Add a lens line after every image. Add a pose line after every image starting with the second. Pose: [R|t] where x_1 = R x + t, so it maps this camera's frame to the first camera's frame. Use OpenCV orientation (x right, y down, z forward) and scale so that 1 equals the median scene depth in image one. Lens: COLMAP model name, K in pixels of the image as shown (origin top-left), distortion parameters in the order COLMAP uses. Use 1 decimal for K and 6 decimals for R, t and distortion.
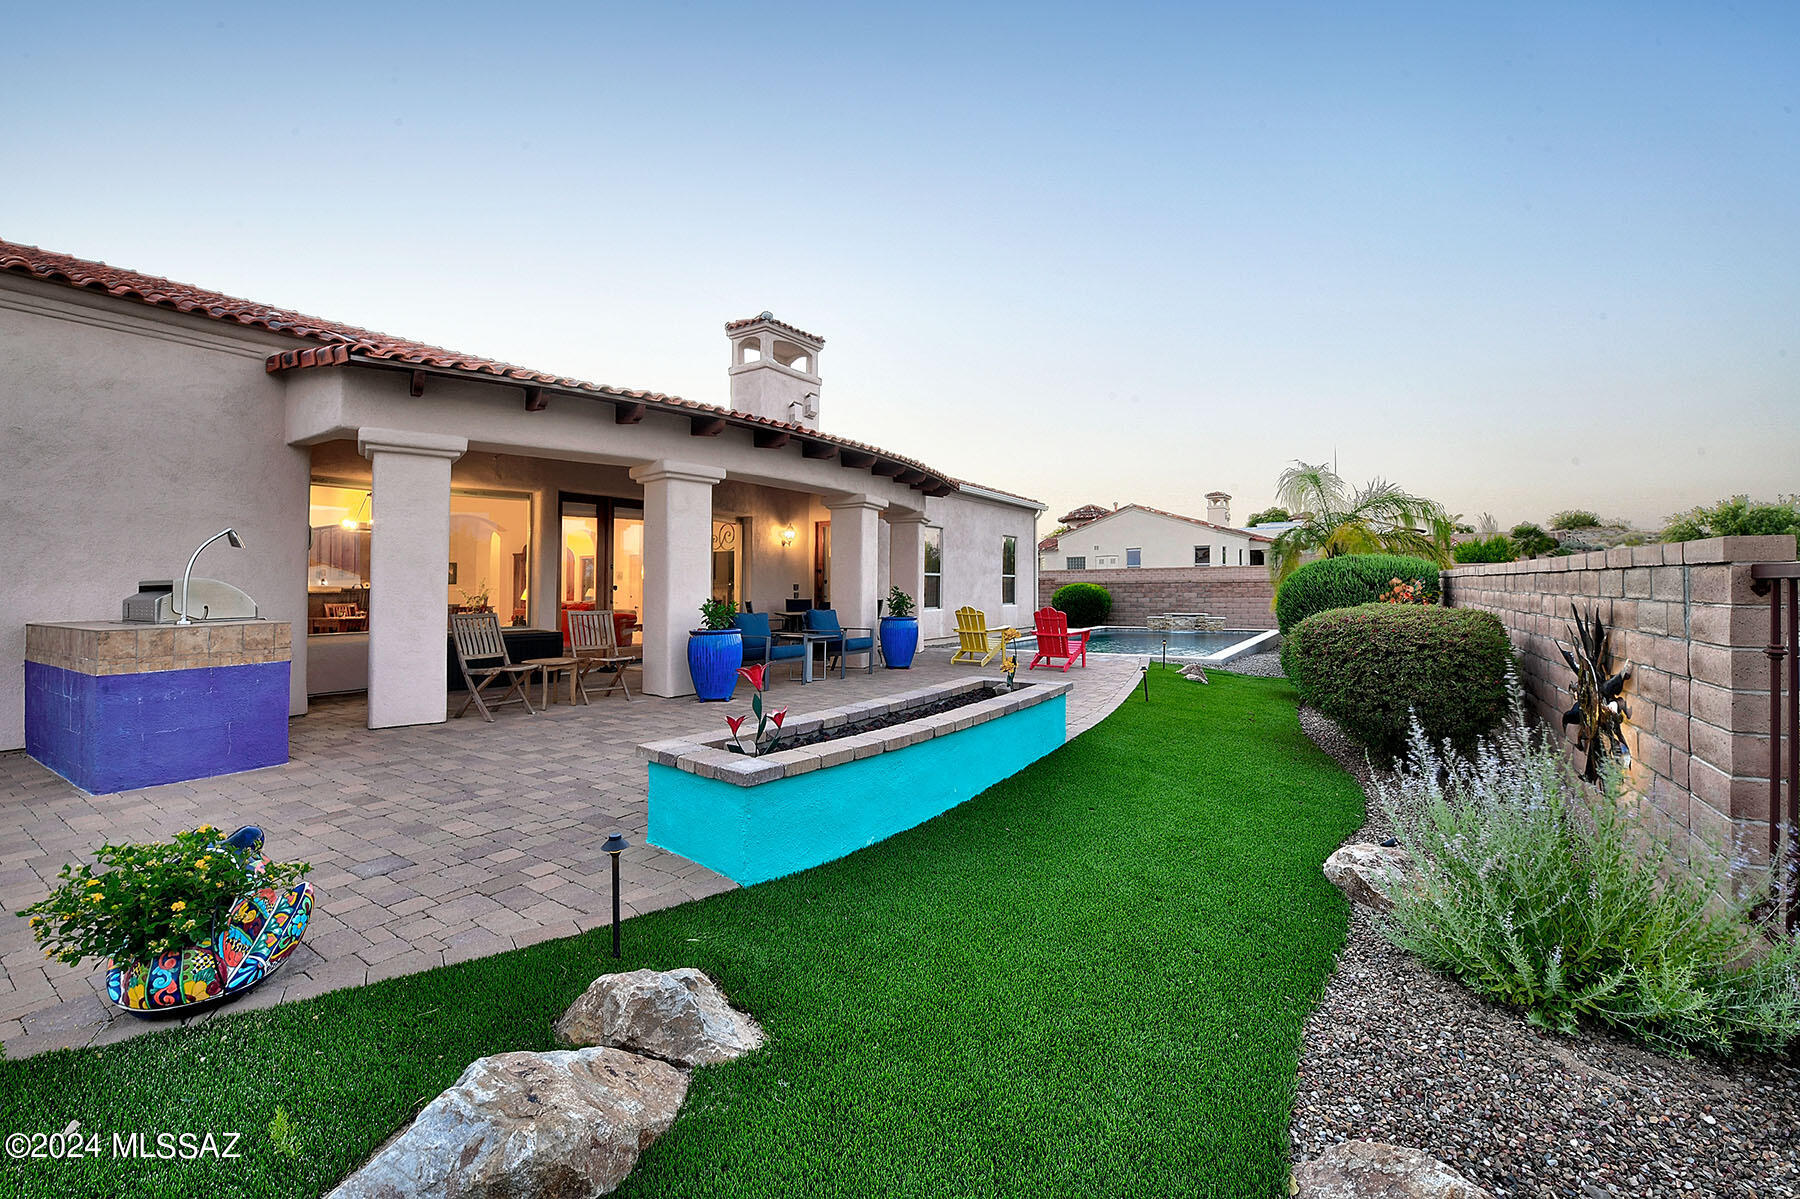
lens RADIAL K [[769.5, 0, 897.6], [0, 769.5, 586.6], [0, 0, 1]] dist [-0.013759, -0.001418]
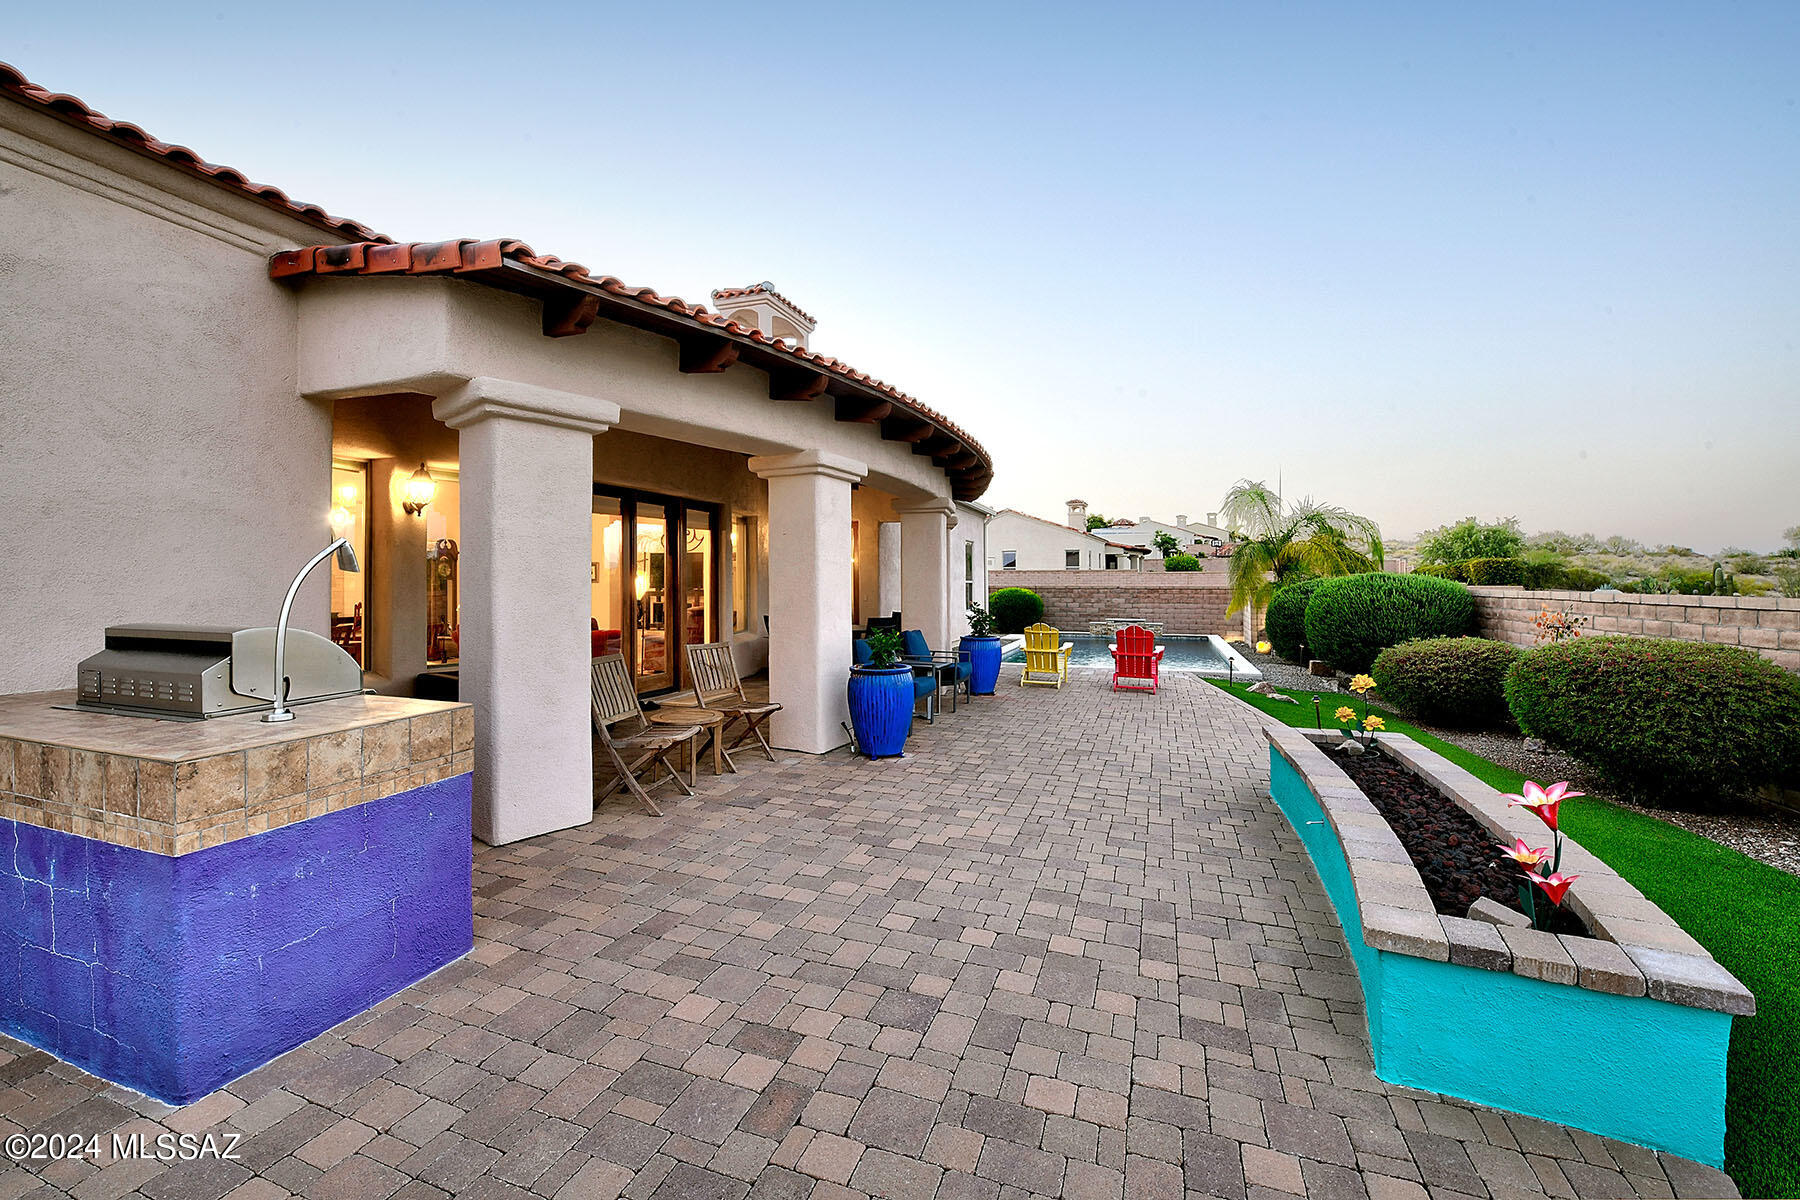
lens RADIAL K [[742.4, 0, 902.0], [0, 742.4, 590.8], [0, 0, 1]] dist [-0.020382, 0.000333]
pose [[0.969137, 0.006806, 0.246429, -0.474184], [-0.010353, 0.999861, 0.013102, -0.038365], [-0.246305, -0.015249, 0.969072, 0.291757]]
